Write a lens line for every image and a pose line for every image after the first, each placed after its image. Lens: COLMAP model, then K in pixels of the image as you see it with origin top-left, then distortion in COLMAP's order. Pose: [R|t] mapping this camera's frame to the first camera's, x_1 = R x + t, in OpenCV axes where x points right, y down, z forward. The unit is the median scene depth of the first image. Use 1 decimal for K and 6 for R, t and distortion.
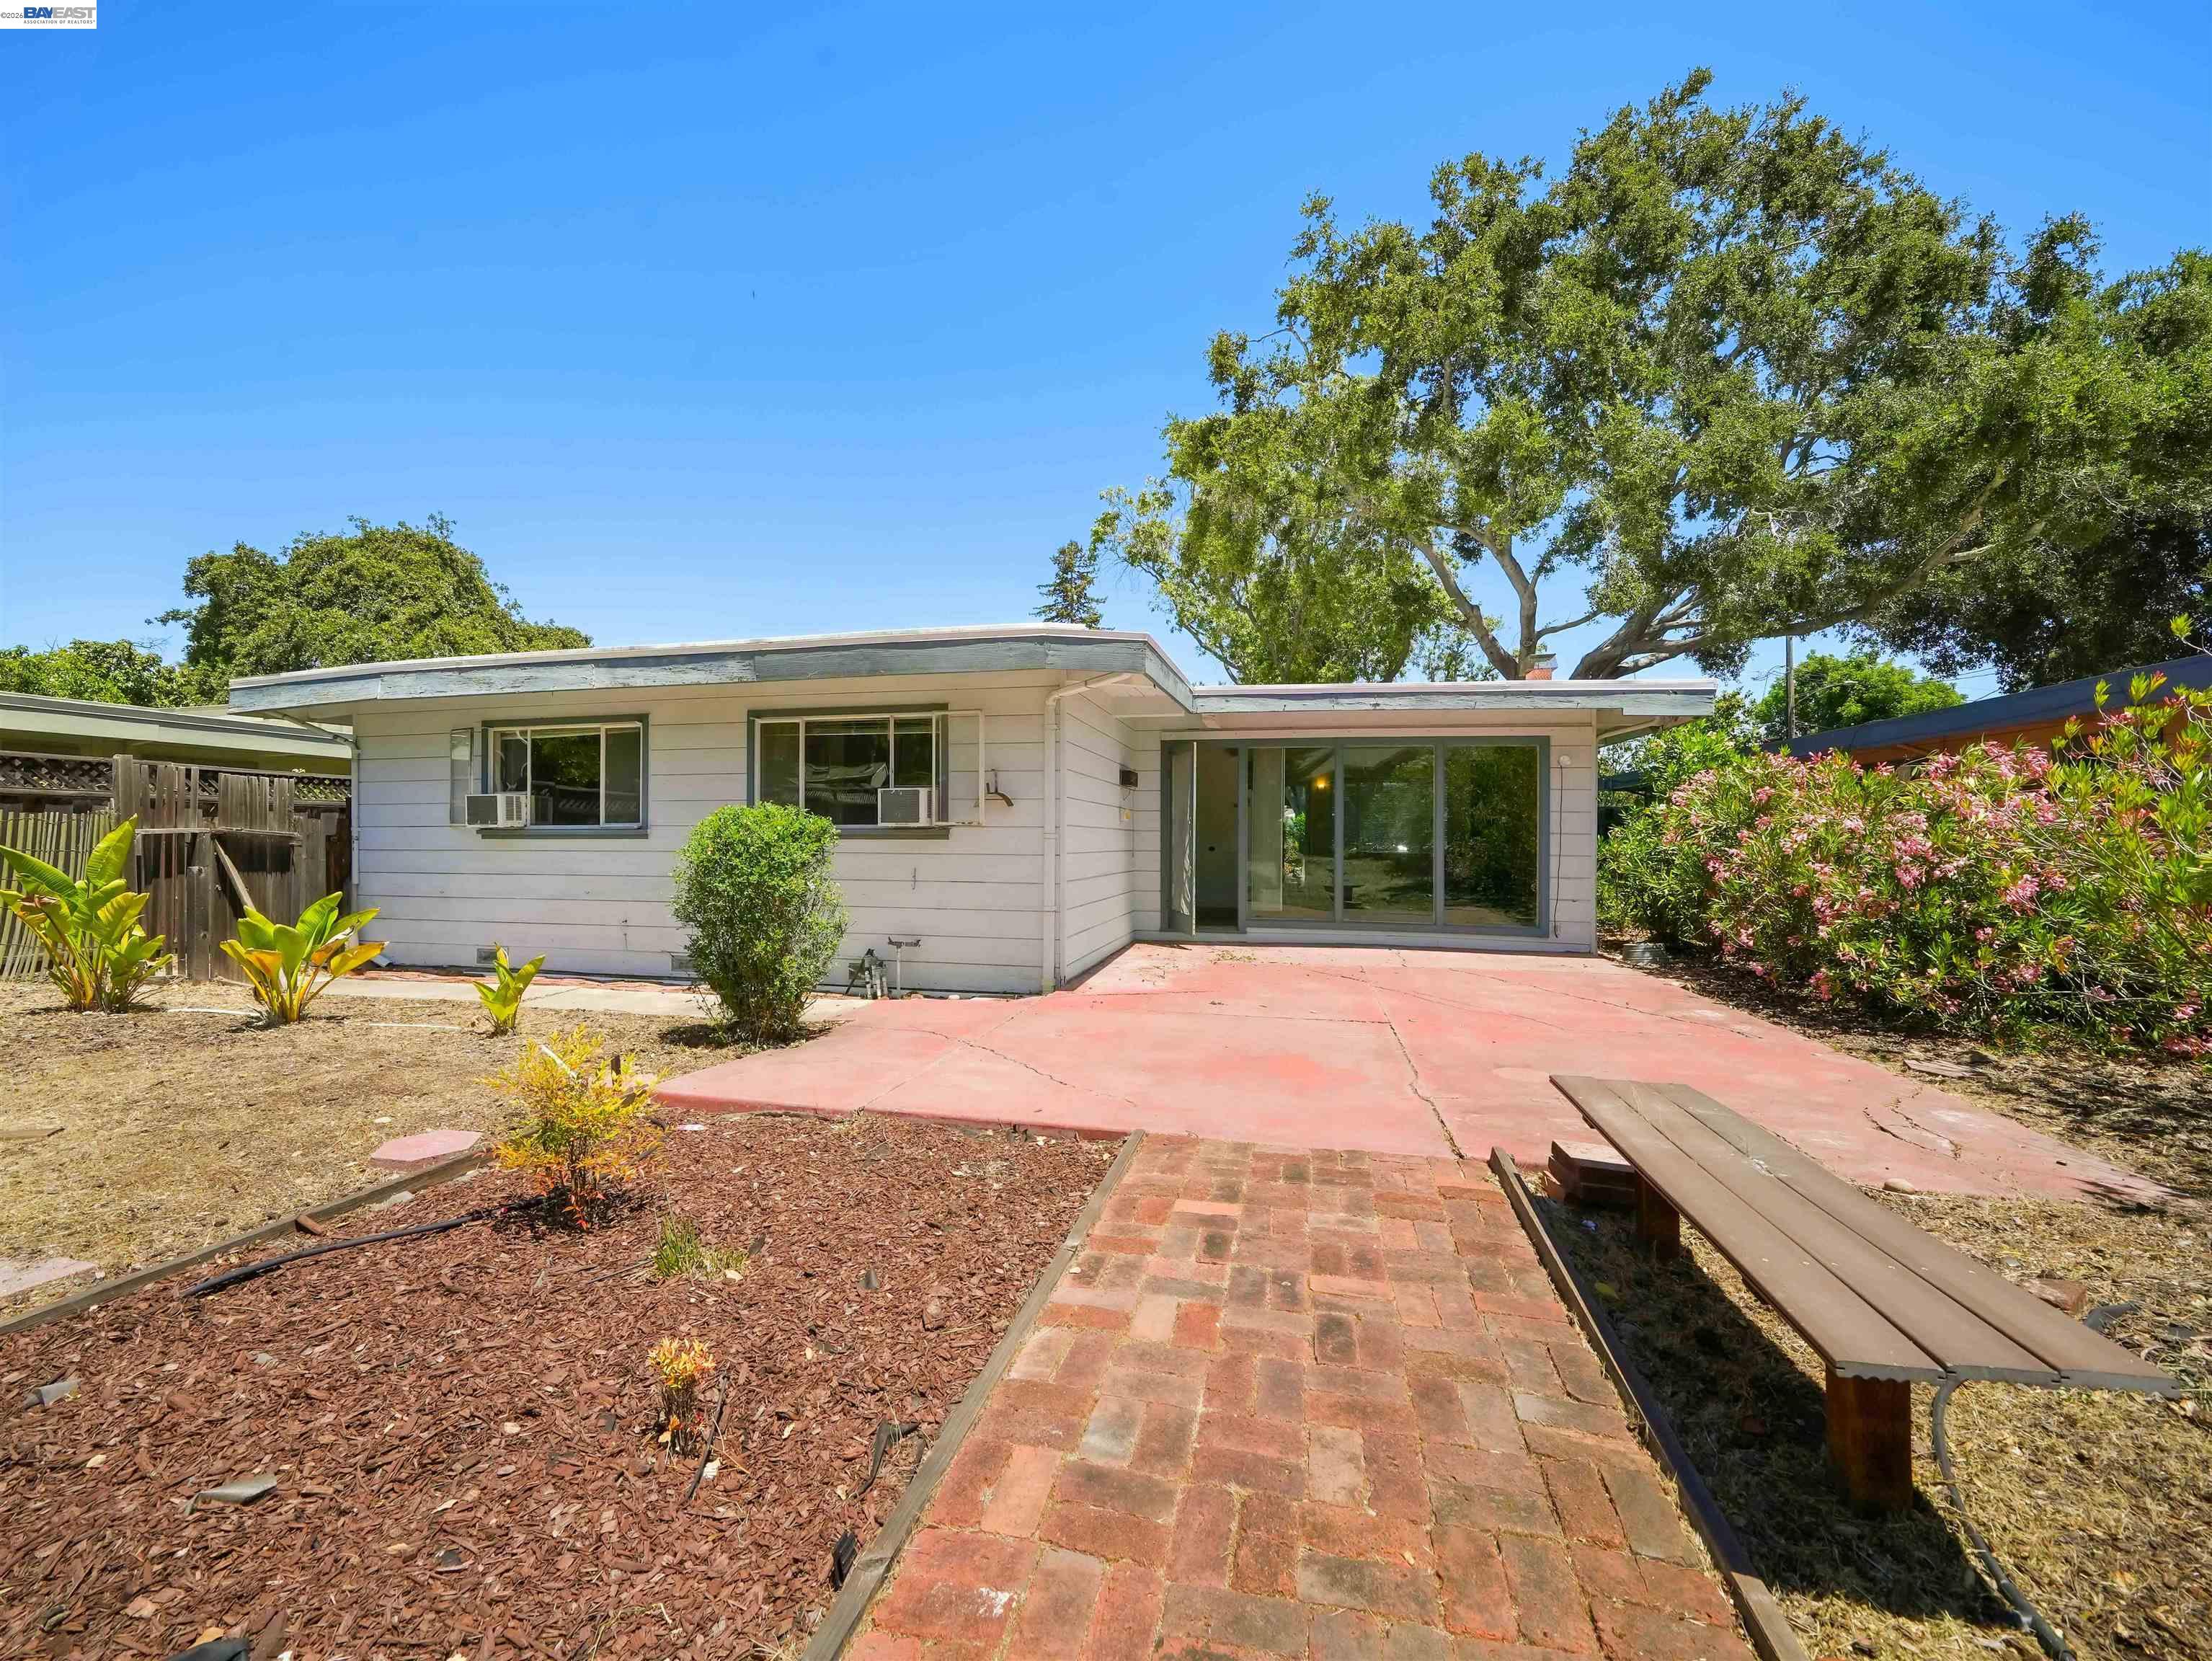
lens RADIAL K [[794.6, 0, 1111.9], [0, 794.6, 830.4], [0, 0, 1]] dist [-0.000781, -0.000092]
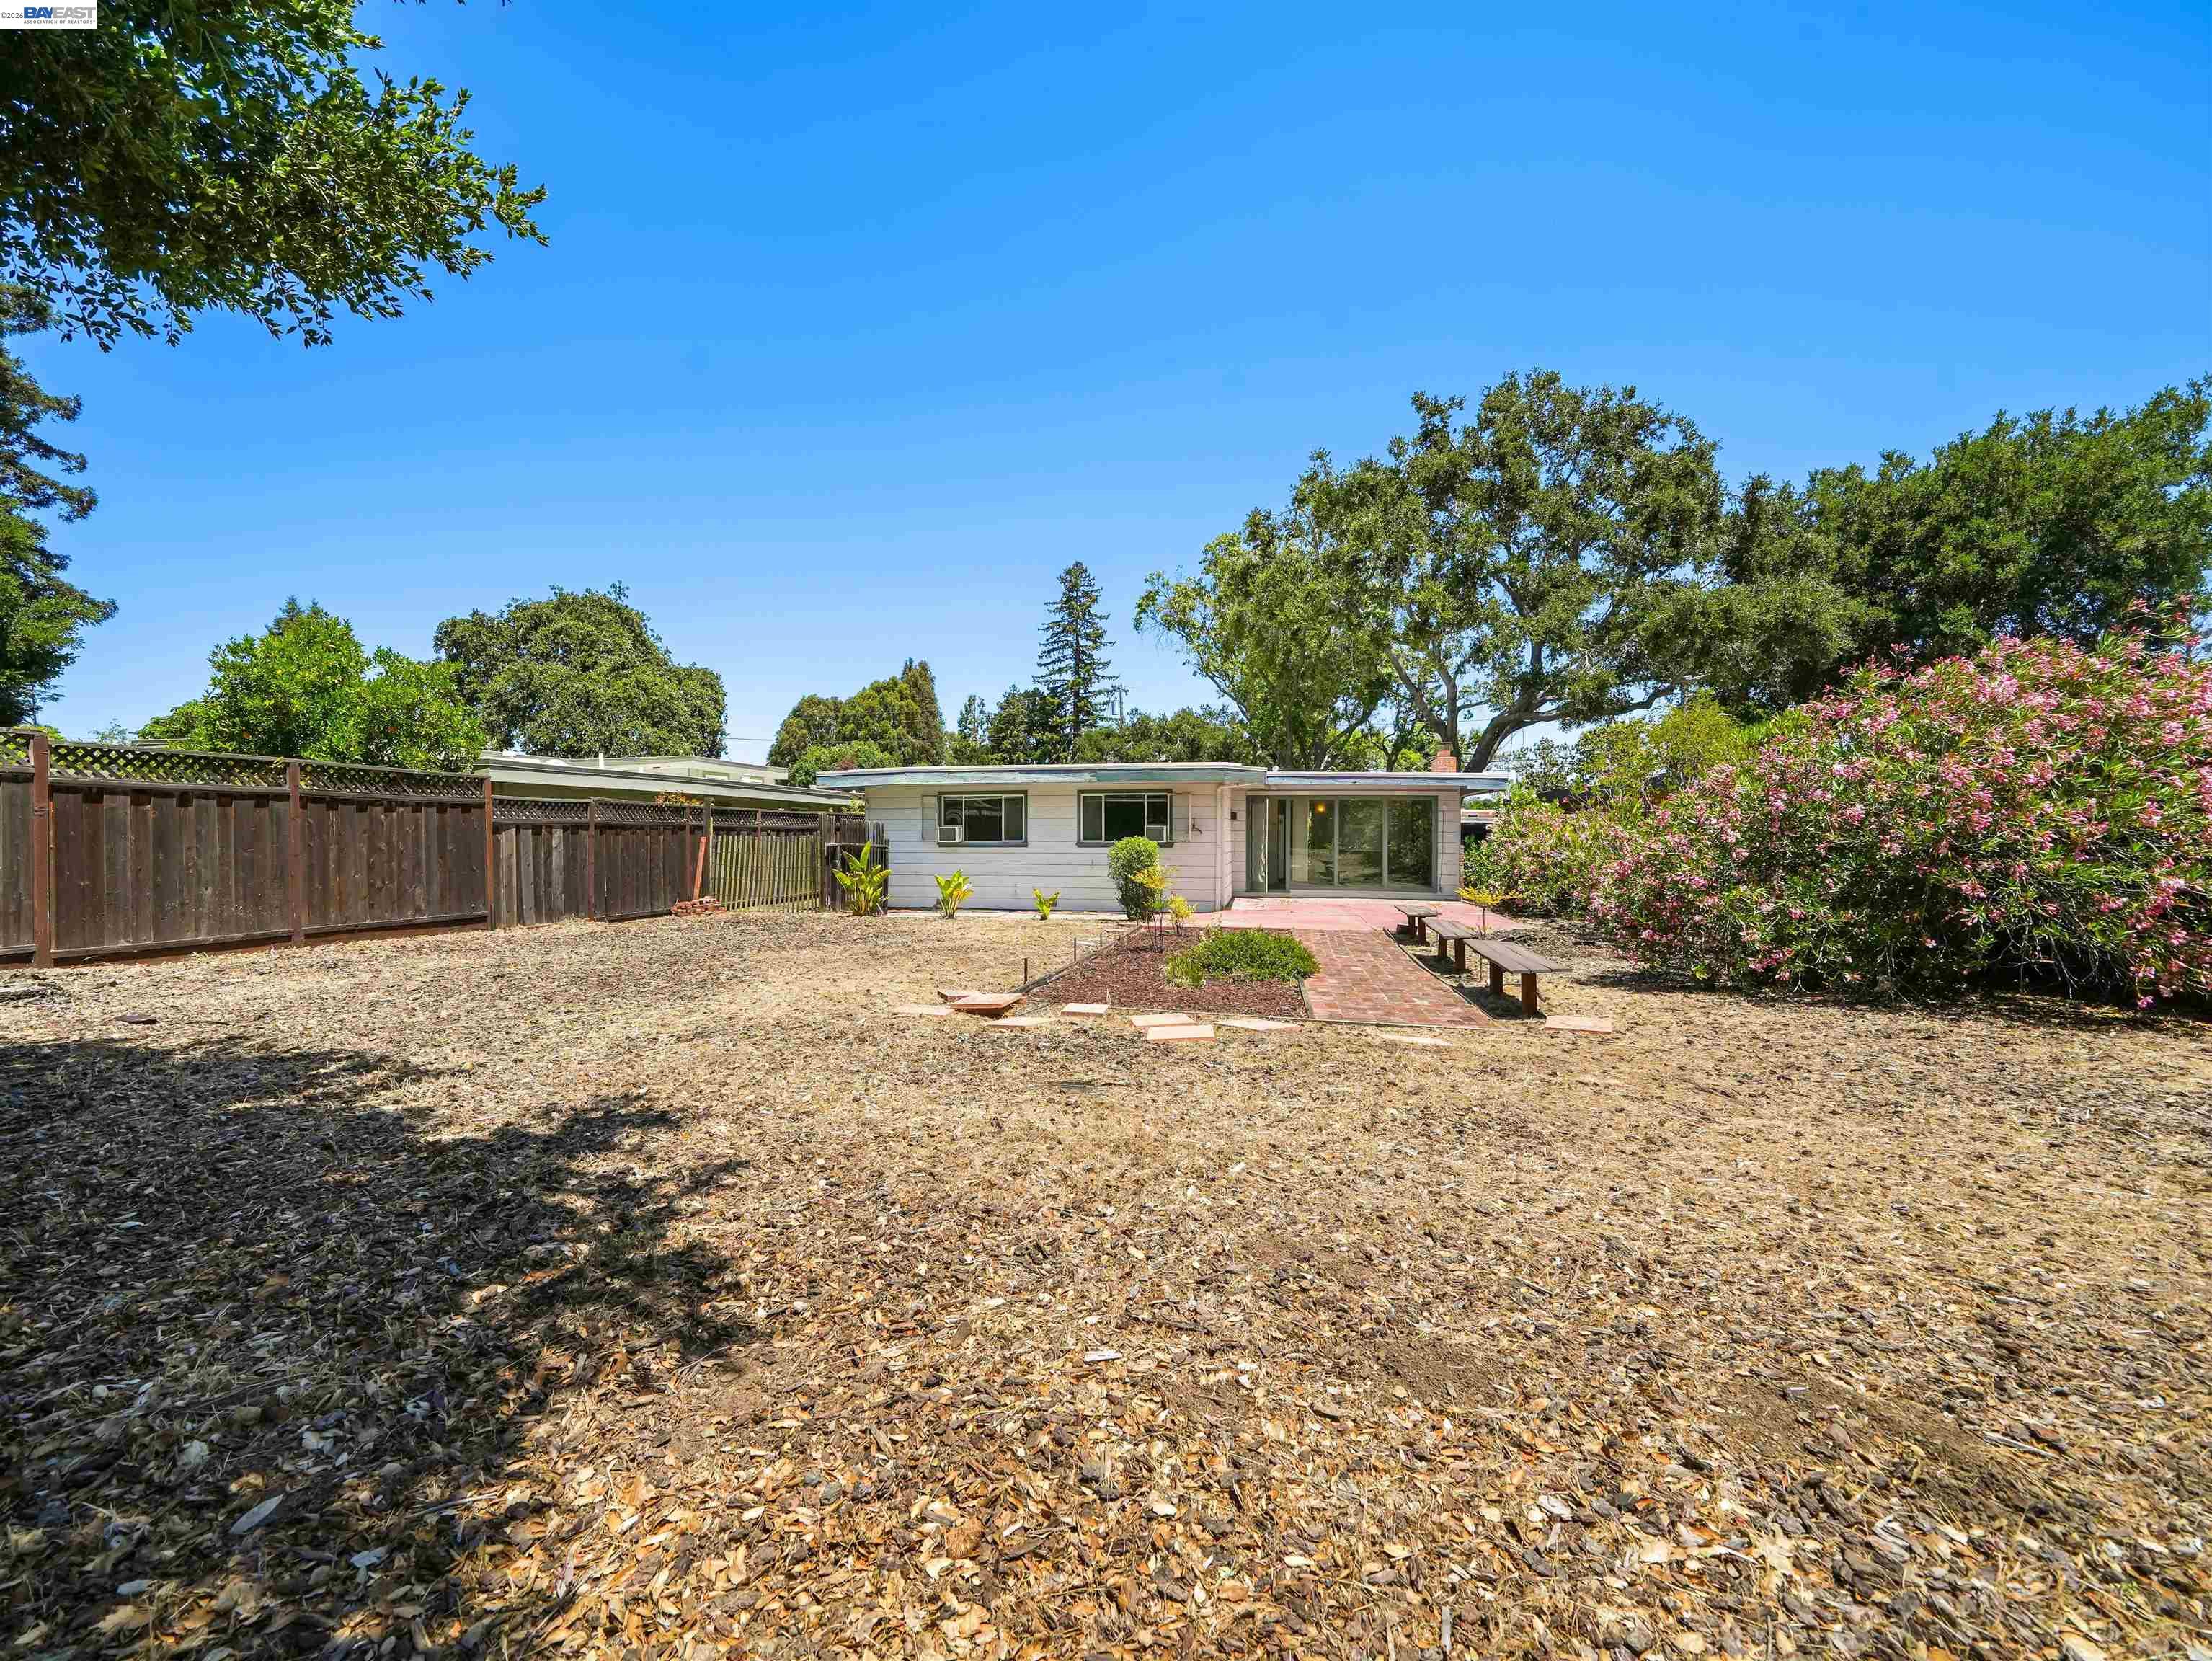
lens RADIAL K [[794.6, 0, 1105.1], [0, 794.6, 841.9], [0, 0, 1]] dist [-0.000781, -0.000092]
pose [[0.999749, -0.001987, 0.022327, -0.196338], [0.001490, 0.999750, 0.022288, -0.024887], [-0.022366, -0.022249, 0.999502, -0.567297]]
